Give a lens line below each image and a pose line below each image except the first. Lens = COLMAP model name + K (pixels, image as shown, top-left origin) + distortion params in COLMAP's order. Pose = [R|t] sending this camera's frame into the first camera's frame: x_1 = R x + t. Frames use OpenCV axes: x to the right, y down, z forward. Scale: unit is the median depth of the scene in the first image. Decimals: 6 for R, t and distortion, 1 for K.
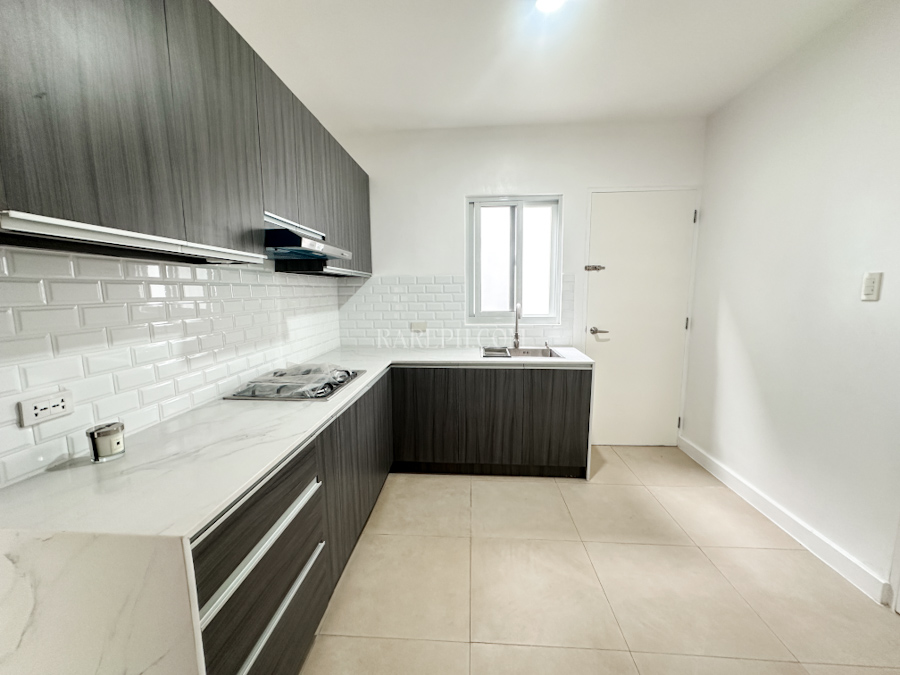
lens RADIAL K [[358.4, 0, 450.1], [0, 358.4, 335.6], [0, 0, 1]] dist [-0.001691, -0.000195]
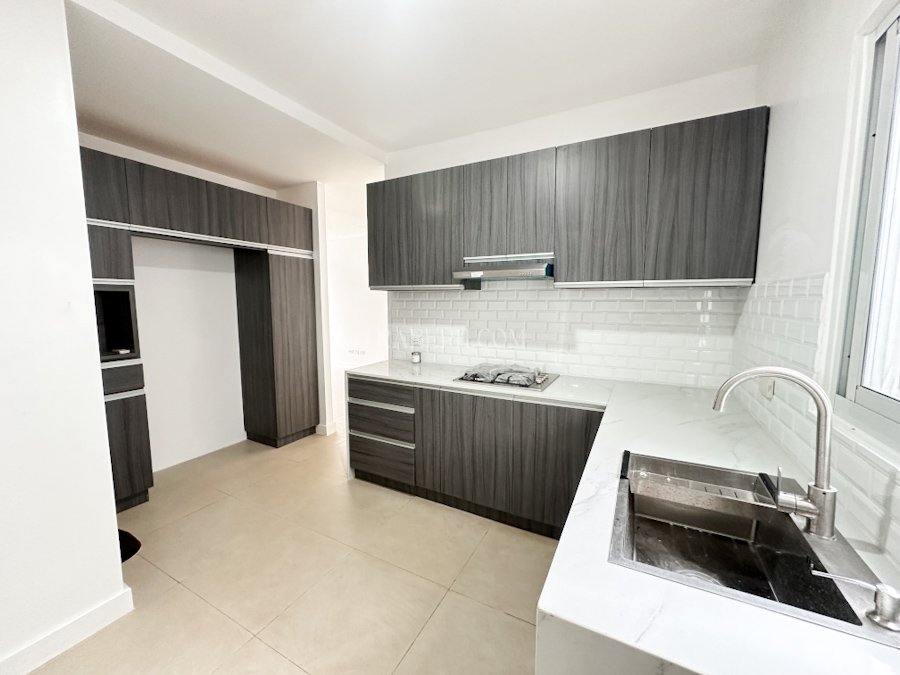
lens RADIAL K [[358.4, 0, 448.9], [0, 358.4, 341.7], [0, 0, 1]] dist [-0.001691, -0.000195]
pose [[-0.421532, 0.093350, -0.901996, 0.720156], [-0.117369, 0.980704, 0.156347, -0.145777], [0.899186, 0.171772, -0.402442, 1.147809]]
